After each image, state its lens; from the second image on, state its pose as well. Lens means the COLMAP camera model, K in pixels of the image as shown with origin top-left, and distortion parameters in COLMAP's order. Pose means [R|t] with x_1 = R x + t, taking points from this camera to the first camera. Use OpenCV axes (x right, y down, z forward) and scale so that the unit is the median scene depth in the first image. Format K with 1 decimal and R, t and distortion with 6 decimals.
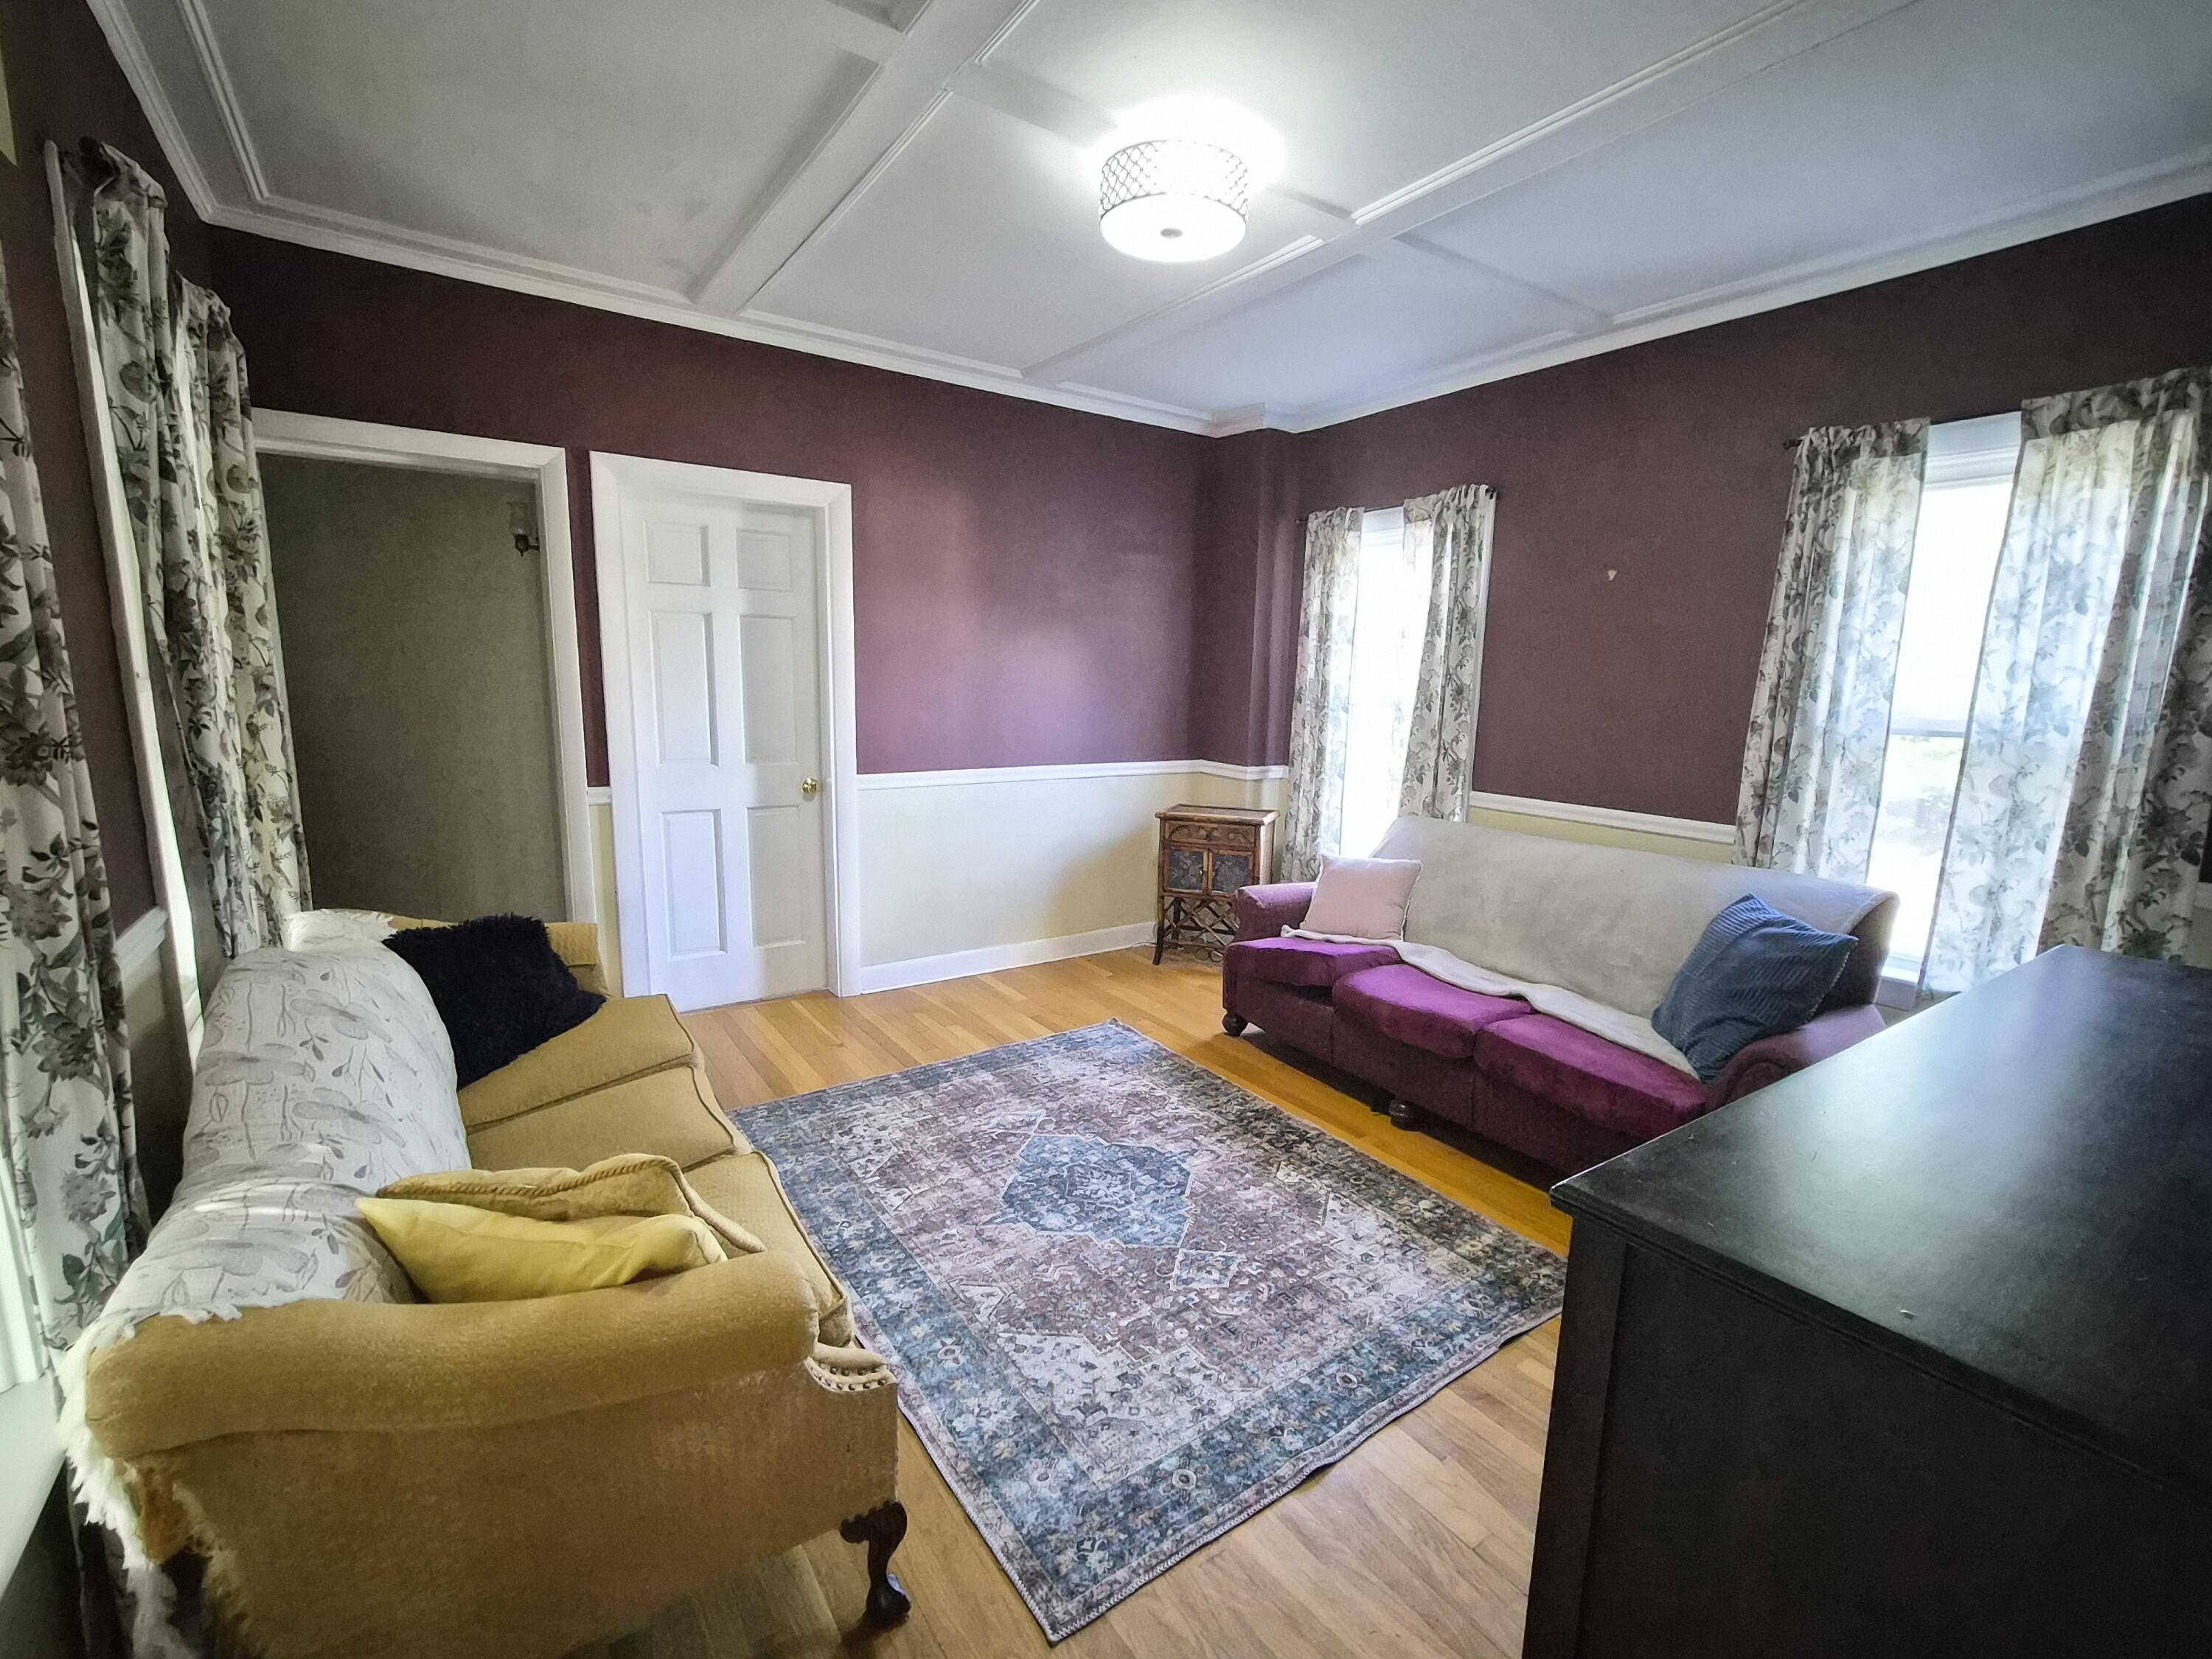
lens RADIAL K [[951.4, 0, 1112.3], [0, 951.4, 833.4], [0, 0, 1]] dist [-0.004237, -0.000236]
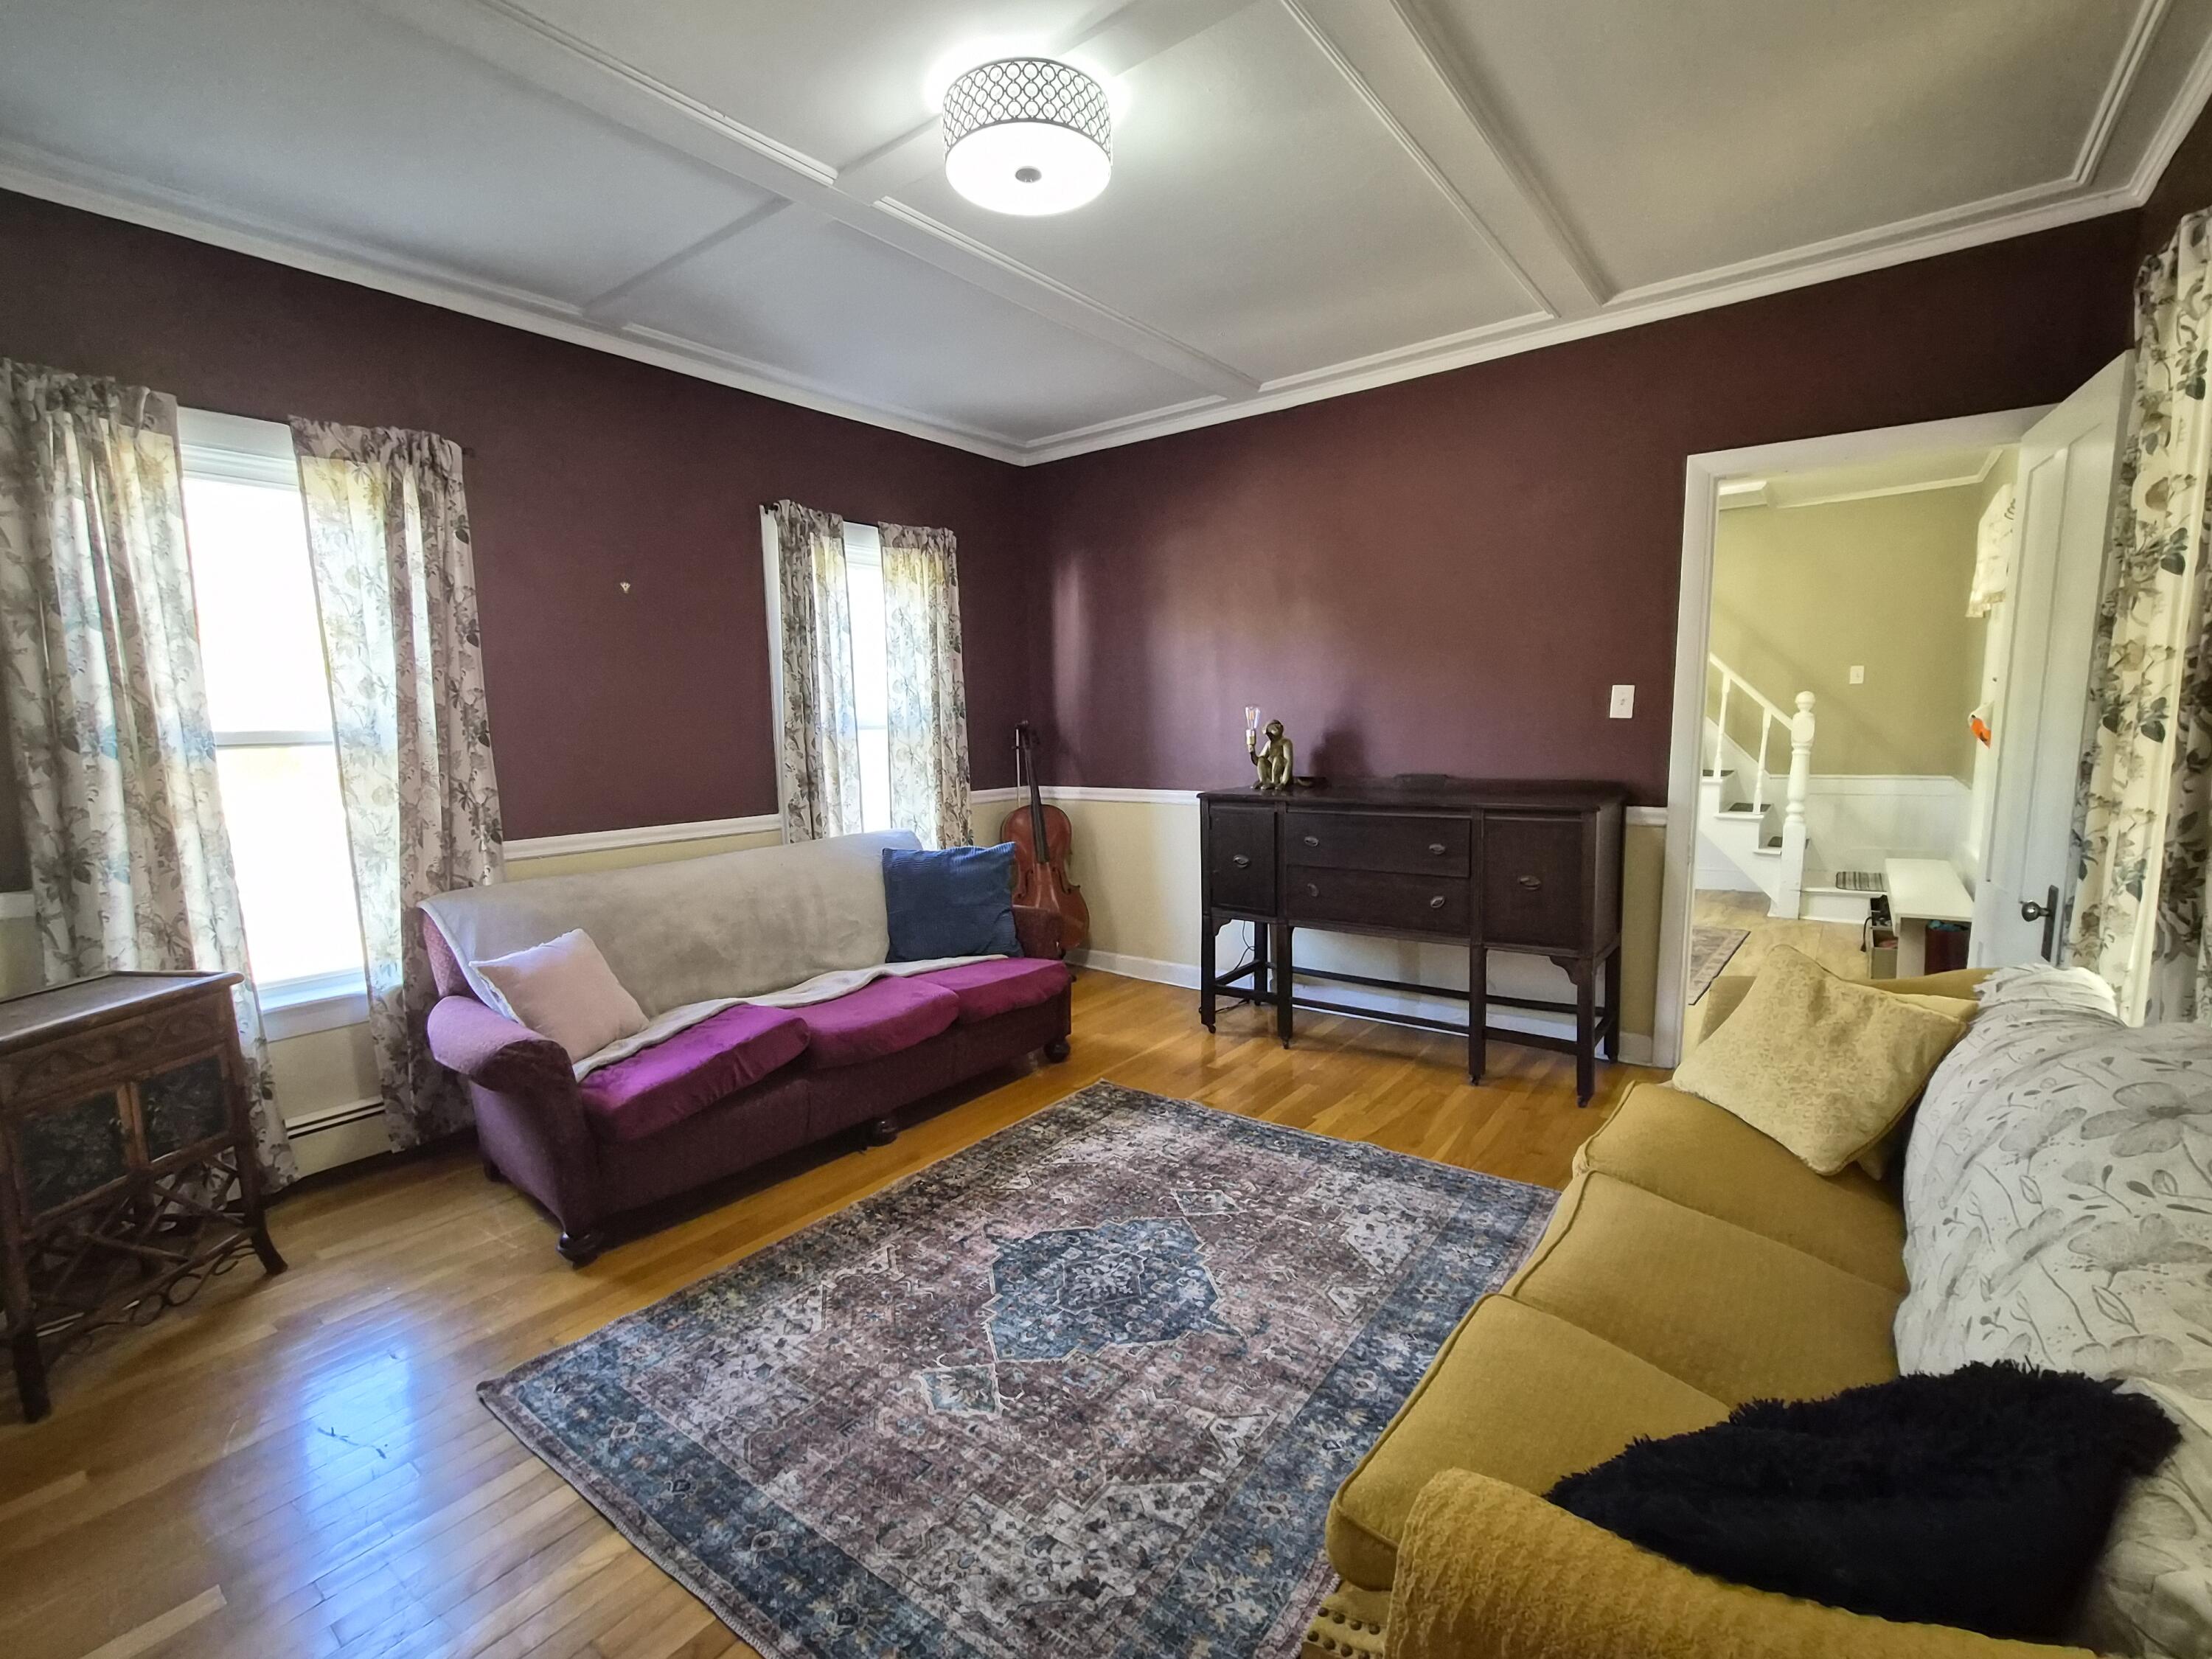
lens RADIAL K [[951.4, 0, 1115.7], [0, 951.4, 834.0], [0, 0, 1]] dist [-0.004237, -0.000236]
pose [[-0.293256, -0.133857, 0.946617, -0.765227], [0.171075, 0.966821, 0.189712, -0.171325], [-0.940603, 0.217577, -0.260627, 1.124762]]
